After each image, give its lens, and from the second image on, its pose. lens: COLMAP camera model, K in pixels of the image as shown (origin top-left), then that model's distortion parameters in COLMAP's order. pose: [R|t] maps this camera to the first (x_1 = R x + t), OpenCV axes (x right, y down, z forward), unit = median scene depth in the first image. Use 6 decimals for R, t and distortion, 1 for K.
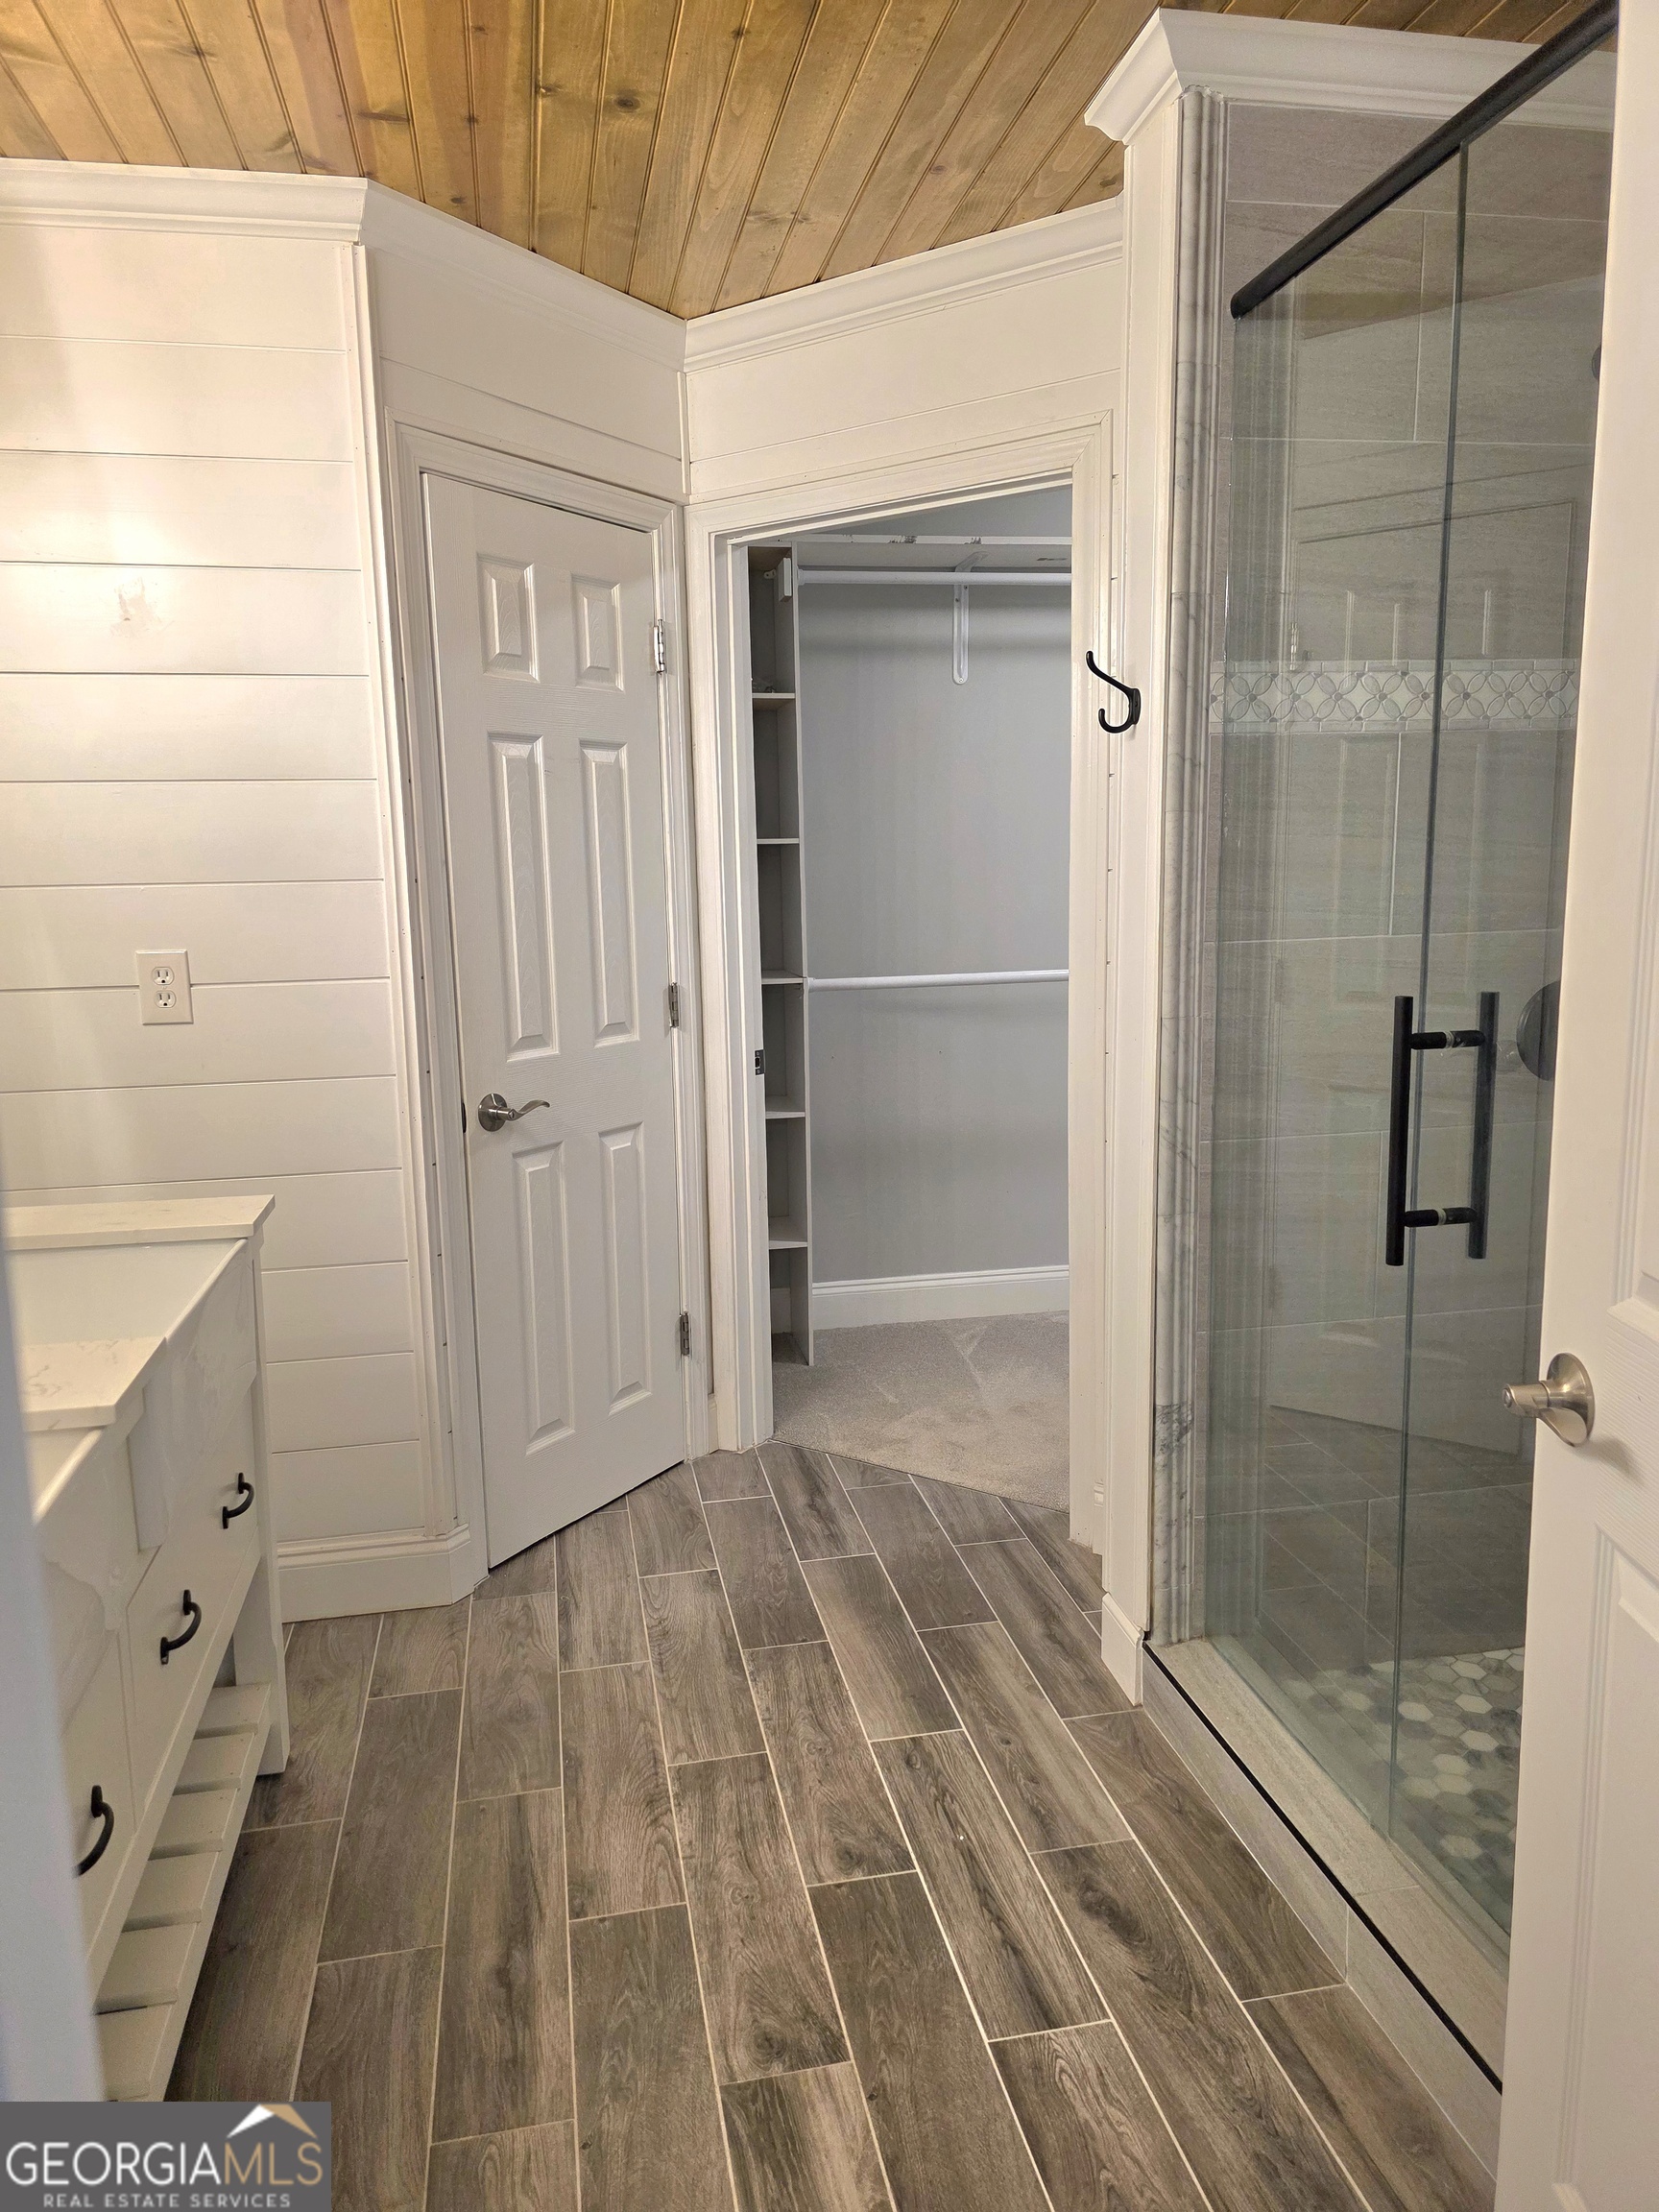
lens RADIAL K [[1480.8, 0, 826.0], [0, 1480.8, 1103.3], [0, 0, 1]] dist [0.073328, -0.067369]
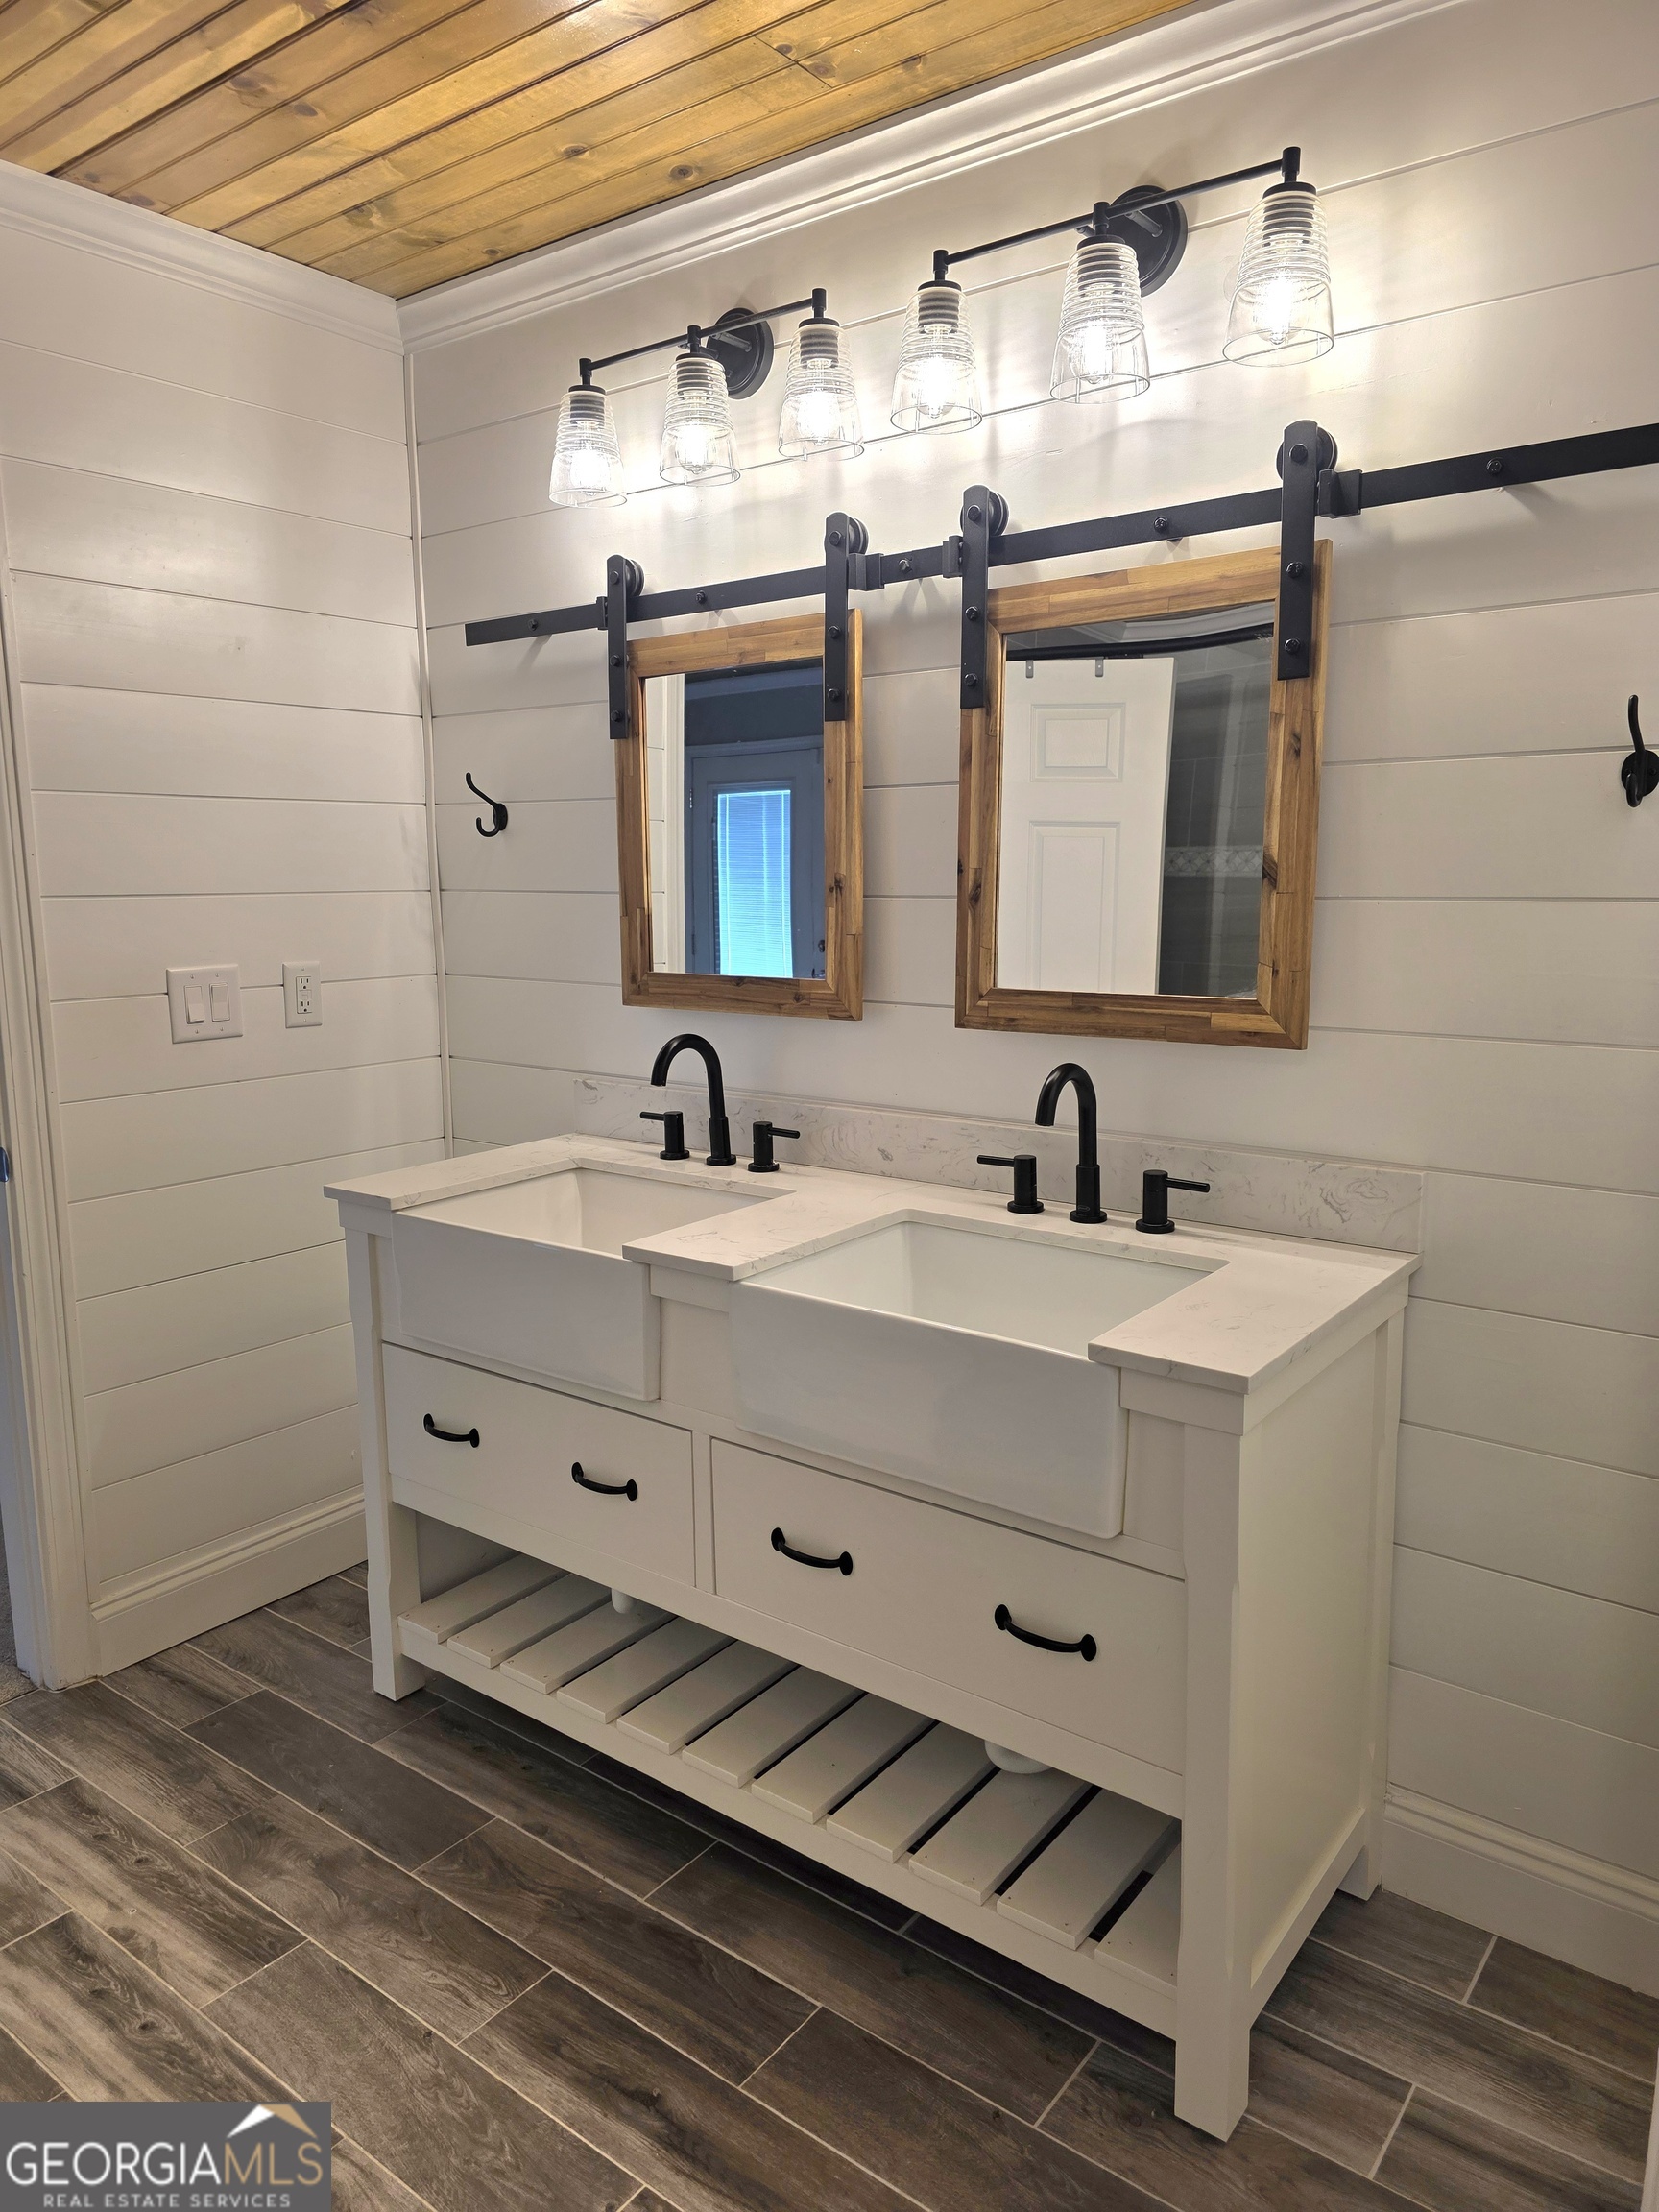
lens RADIAL K [[1480.8, 0, 825.8], [0, 1480.8, 1069.5], [0, 0, 1]] dist [0.073328, -0.067369]
pose [[-0.750144, 0.134721, -0.647405, 0.186422], [-0.073850, 0.955835, 0.284473, -0.253505], [0.657138, 0.261206, -0.707065, 1.340250]]
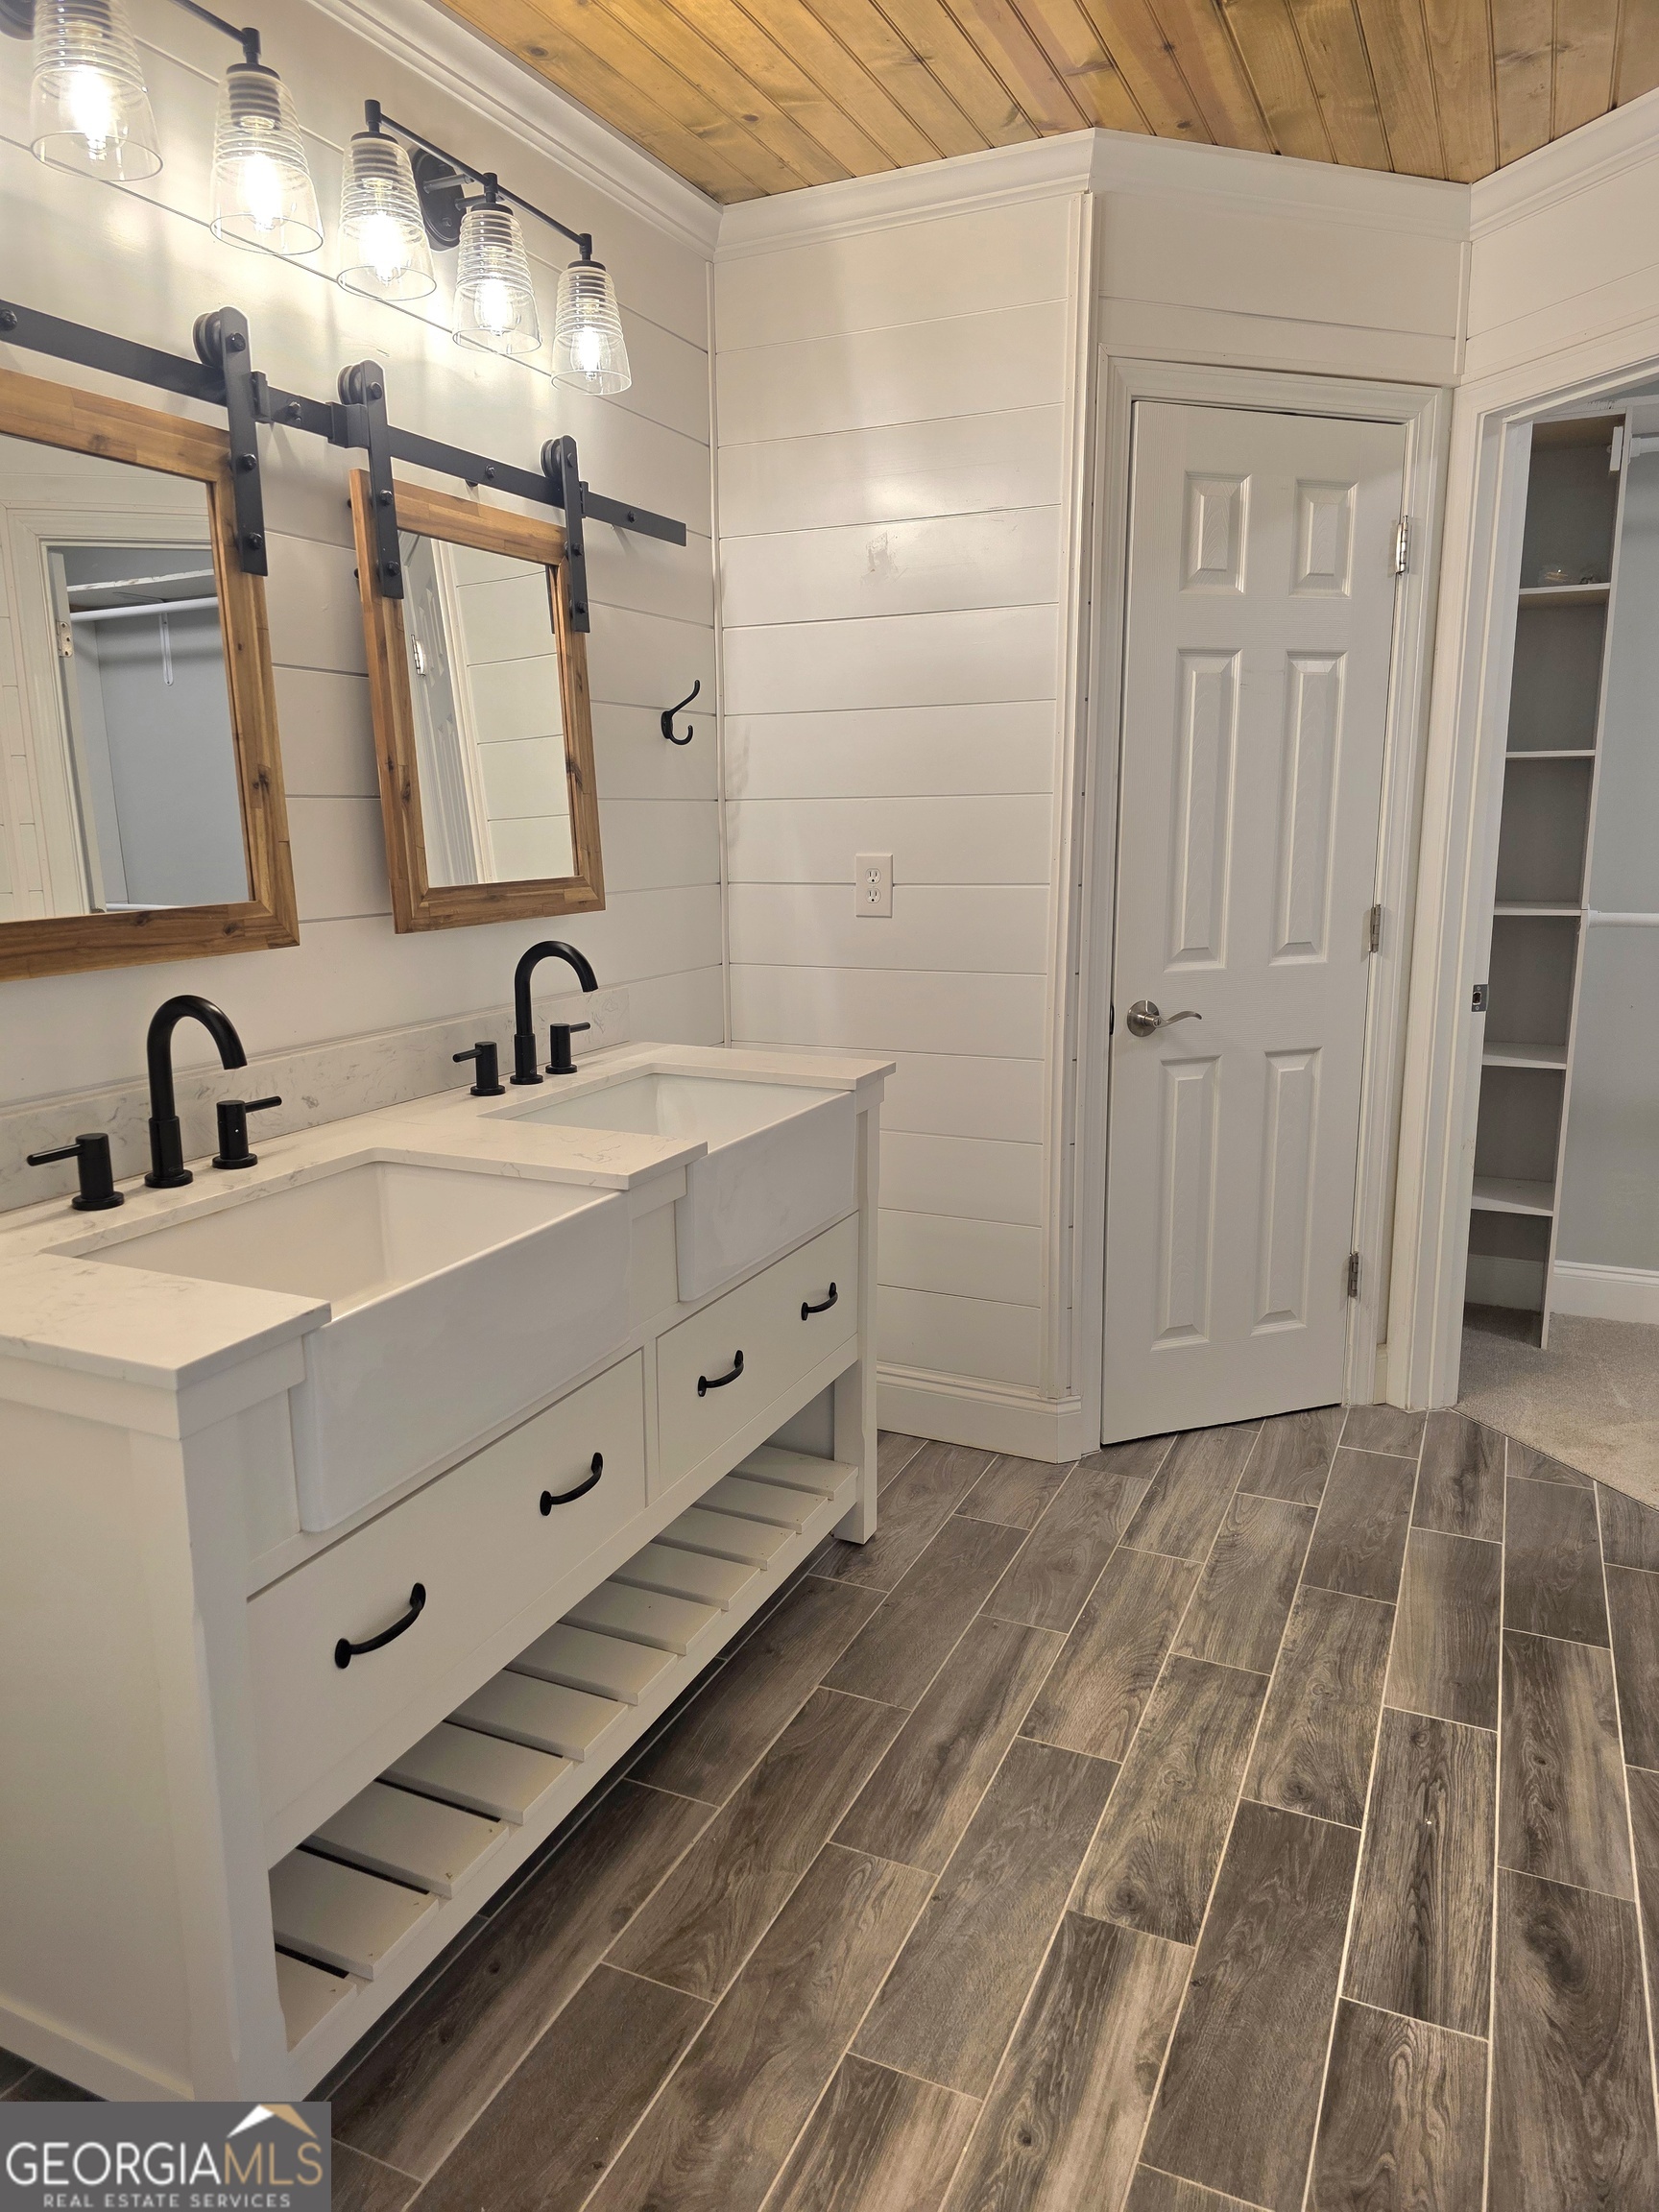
lens RADIAL K [[1480.8, 0, 813.0], [0, 1480.8, 1101.3], [0, 0, 1]] dist [0.073328, -0.067369]
pose [[0.806589, 0.122586, -0.578261, 0.258512], [-0.100310, 0.992457, 0.070474, 0.017588], [0.582539, 0.001162, 0.812802, 0.017592]]
